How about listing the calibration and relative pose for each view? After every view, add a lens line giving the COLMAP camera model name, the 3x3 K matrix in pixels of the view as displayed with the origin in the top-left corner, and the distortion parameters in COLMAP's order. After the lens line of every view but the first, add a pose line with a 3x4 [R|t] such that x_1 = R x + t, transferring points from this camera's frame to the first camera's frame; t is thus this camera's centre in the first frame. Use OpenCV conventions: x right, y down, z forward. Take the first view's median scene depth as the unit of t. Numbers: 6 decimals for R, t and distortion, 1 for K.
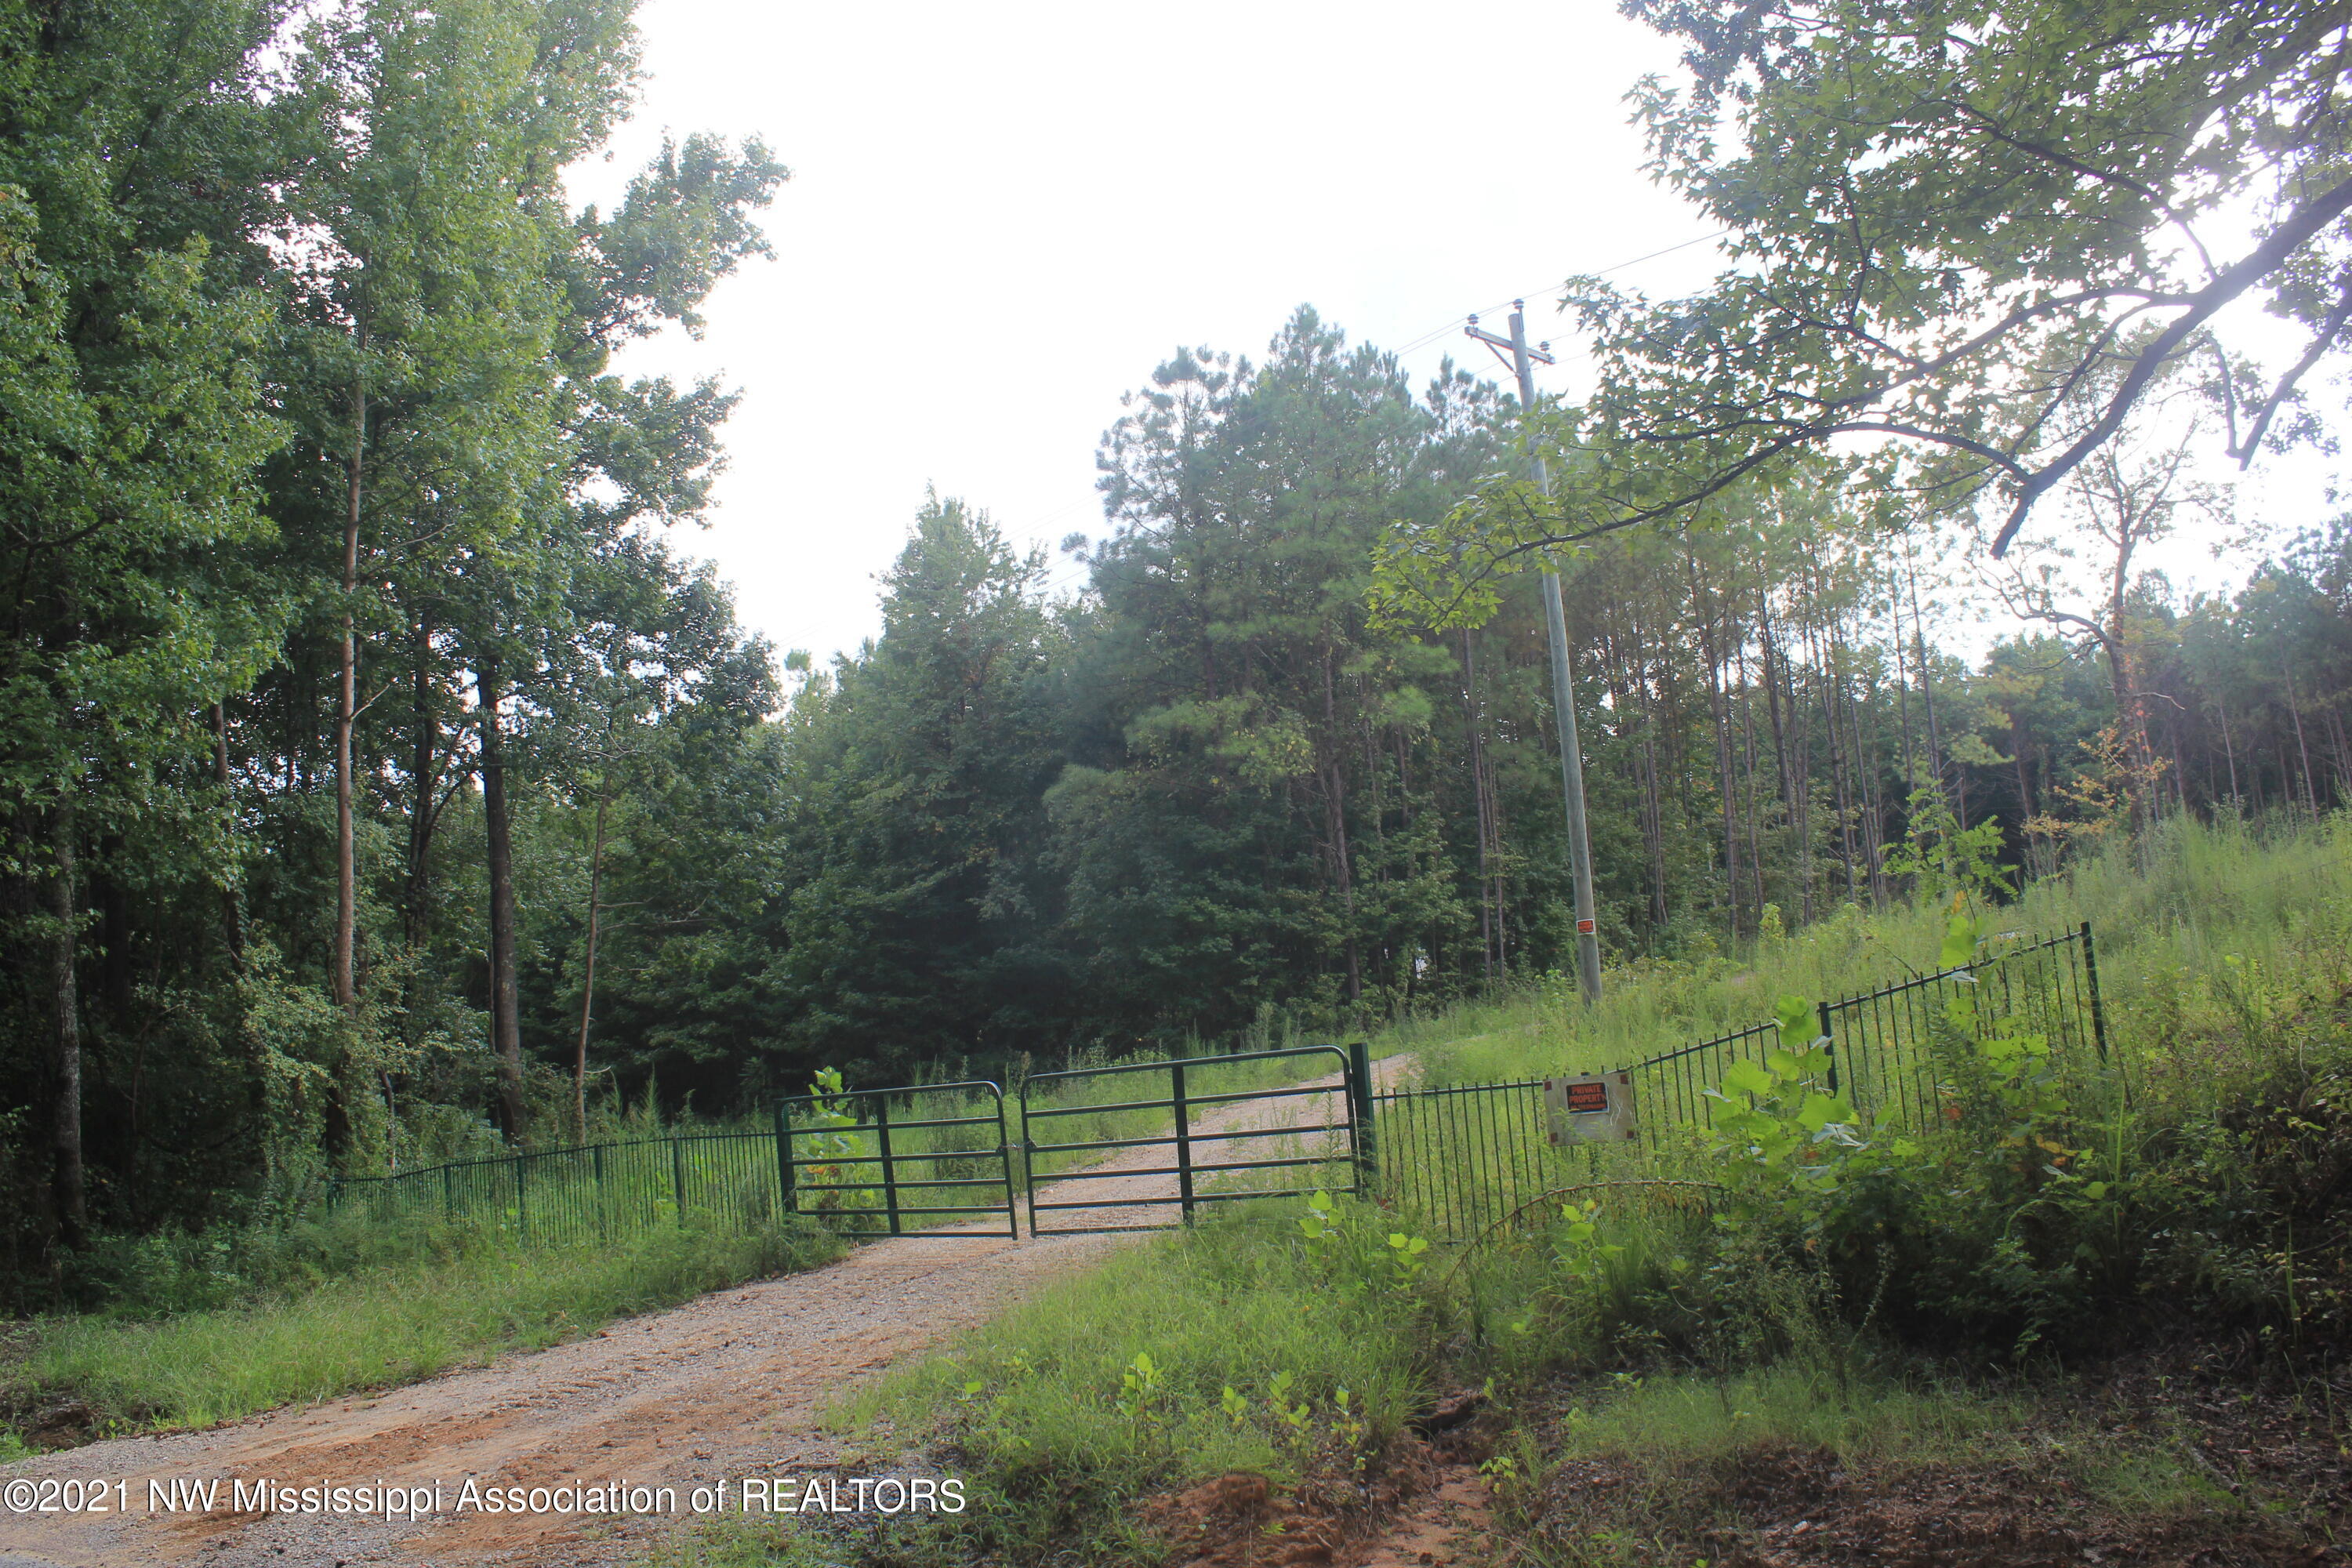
lens RADIAL K [[2011.1, 0, 1176.0], [0, 2011.1, 784.0], [0, 0, 1]] dist [-0.146417, 0.149855]
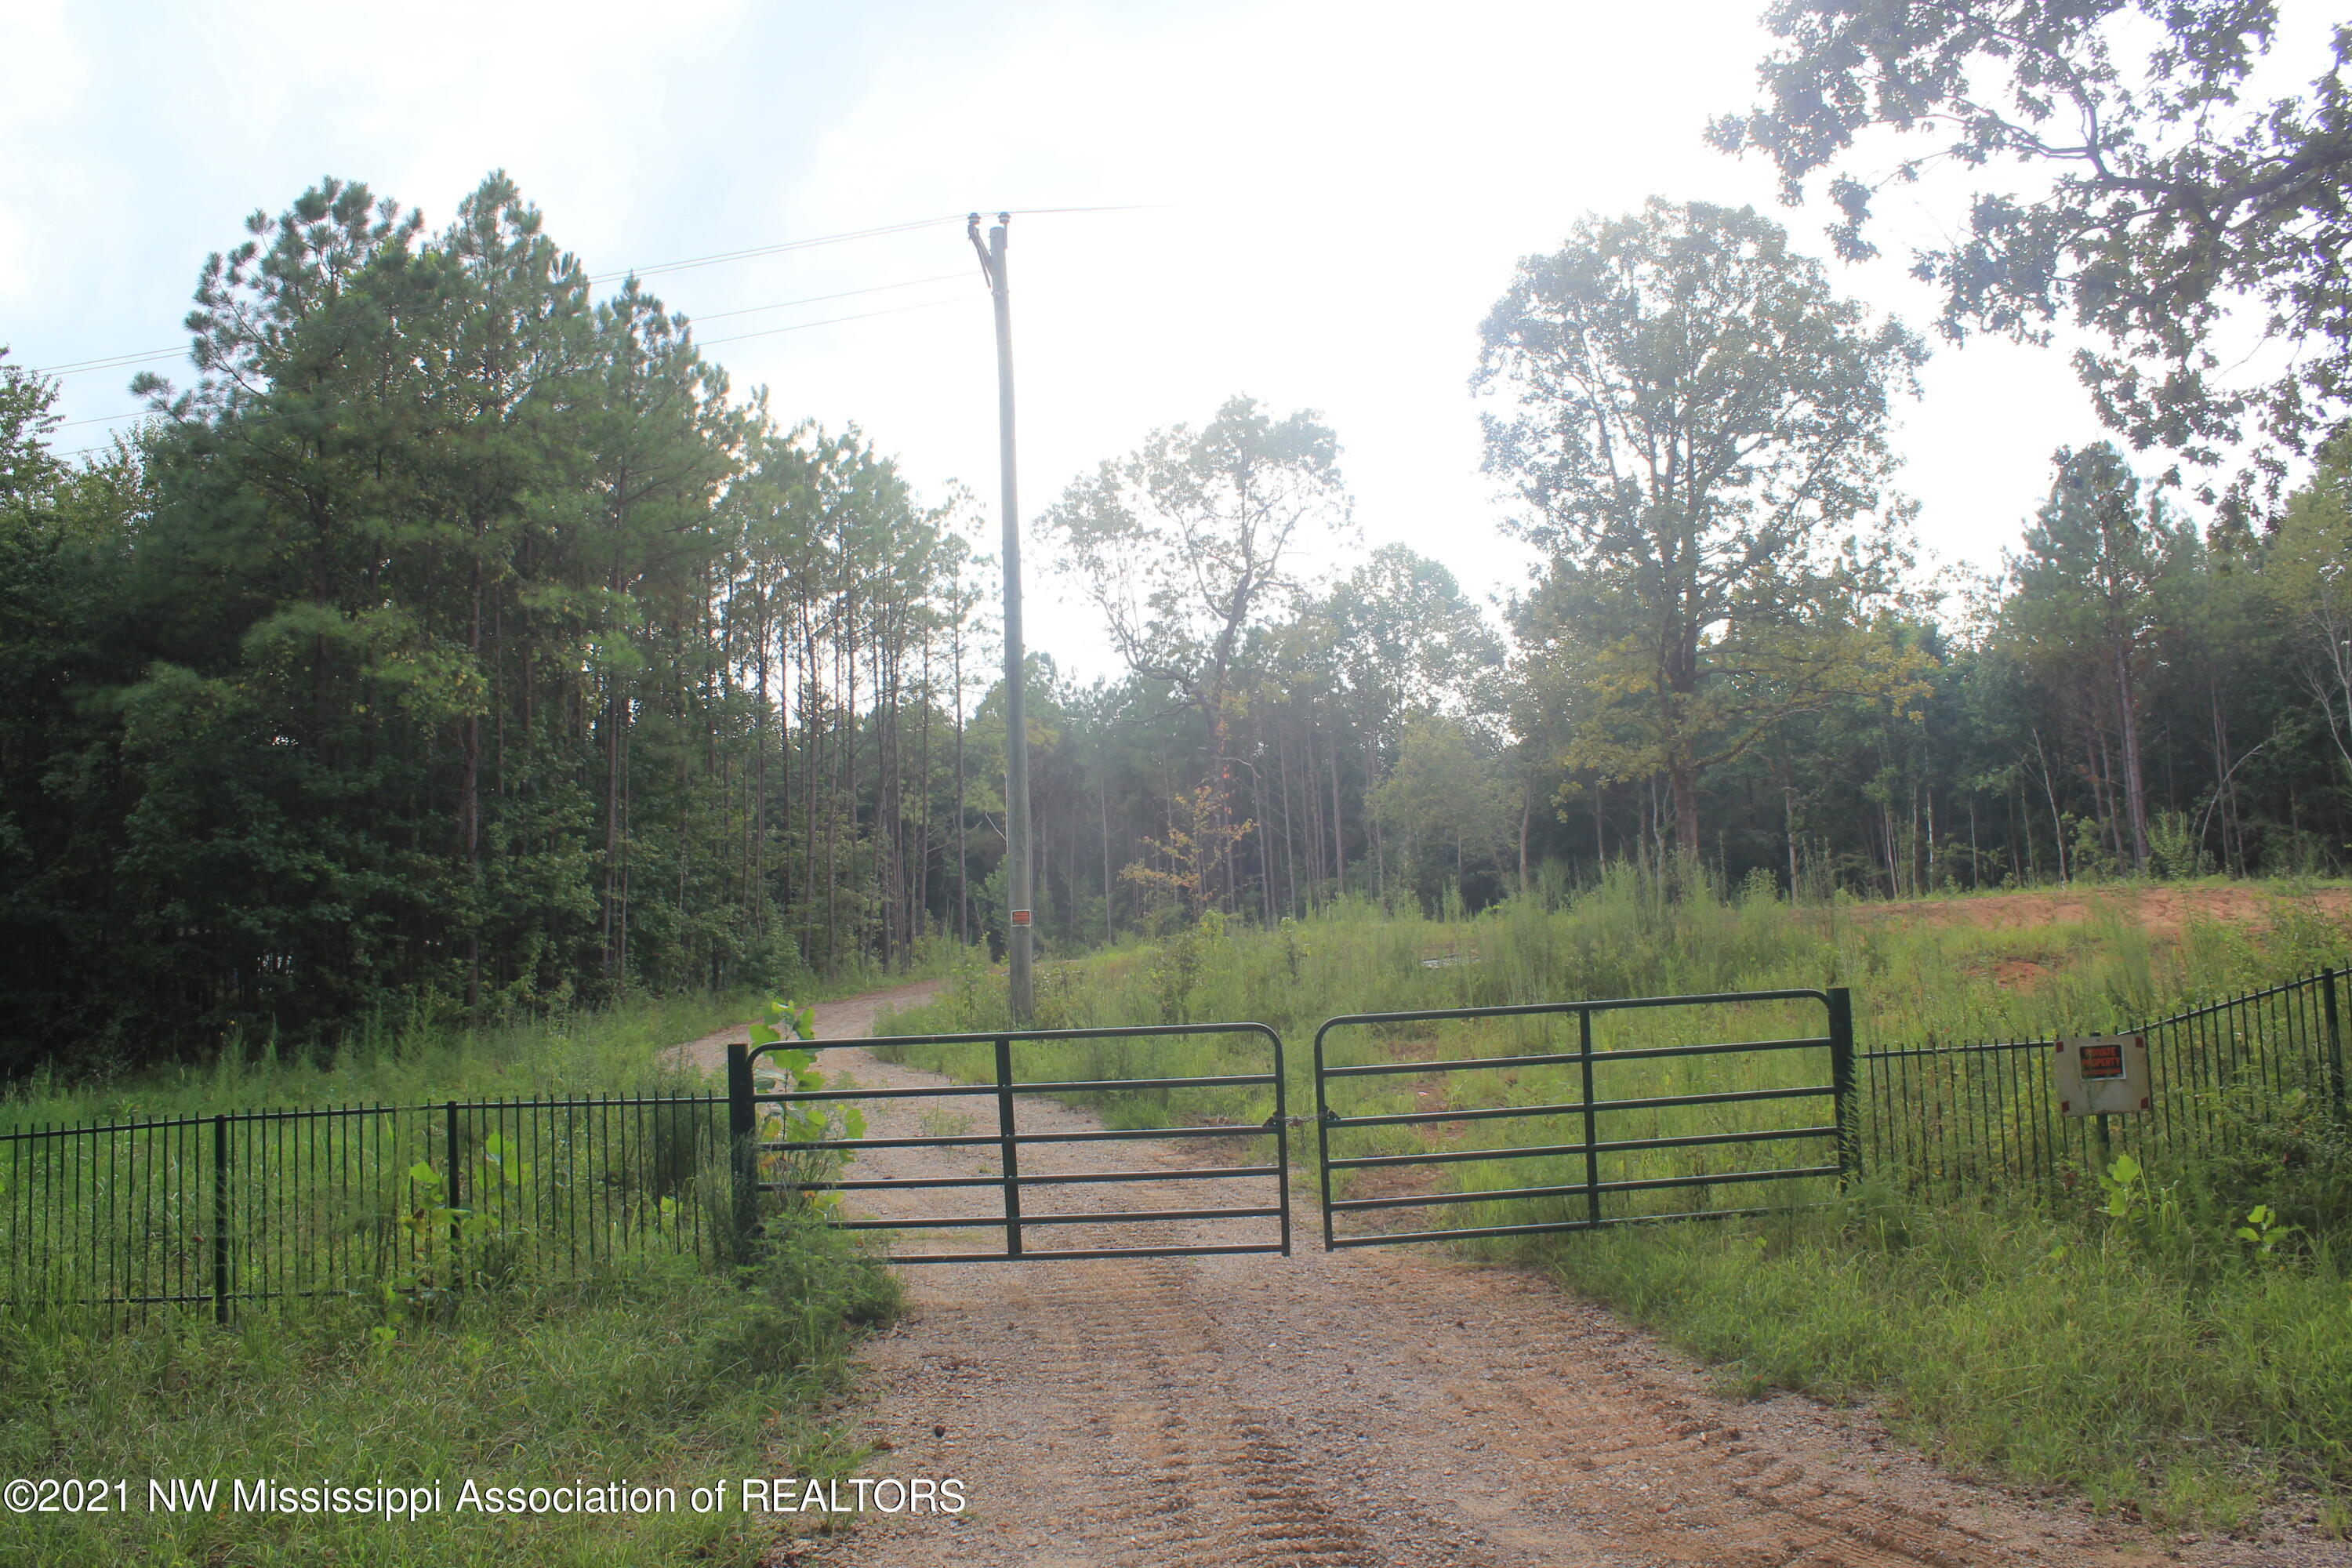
lens RADIAL K [[2011.1, 0, 1176.0], [0, 2011.1, 784.0], [0, 0, 1]] dist [-0.146417, 0.149855]
pose [[0.787815, 0.123935, 0.603313, -0.188497], [-0.109447, 0.992126, -0.060889, 0.039009], [-0.606109, -0.018061, 0.795176, 0.165344]]
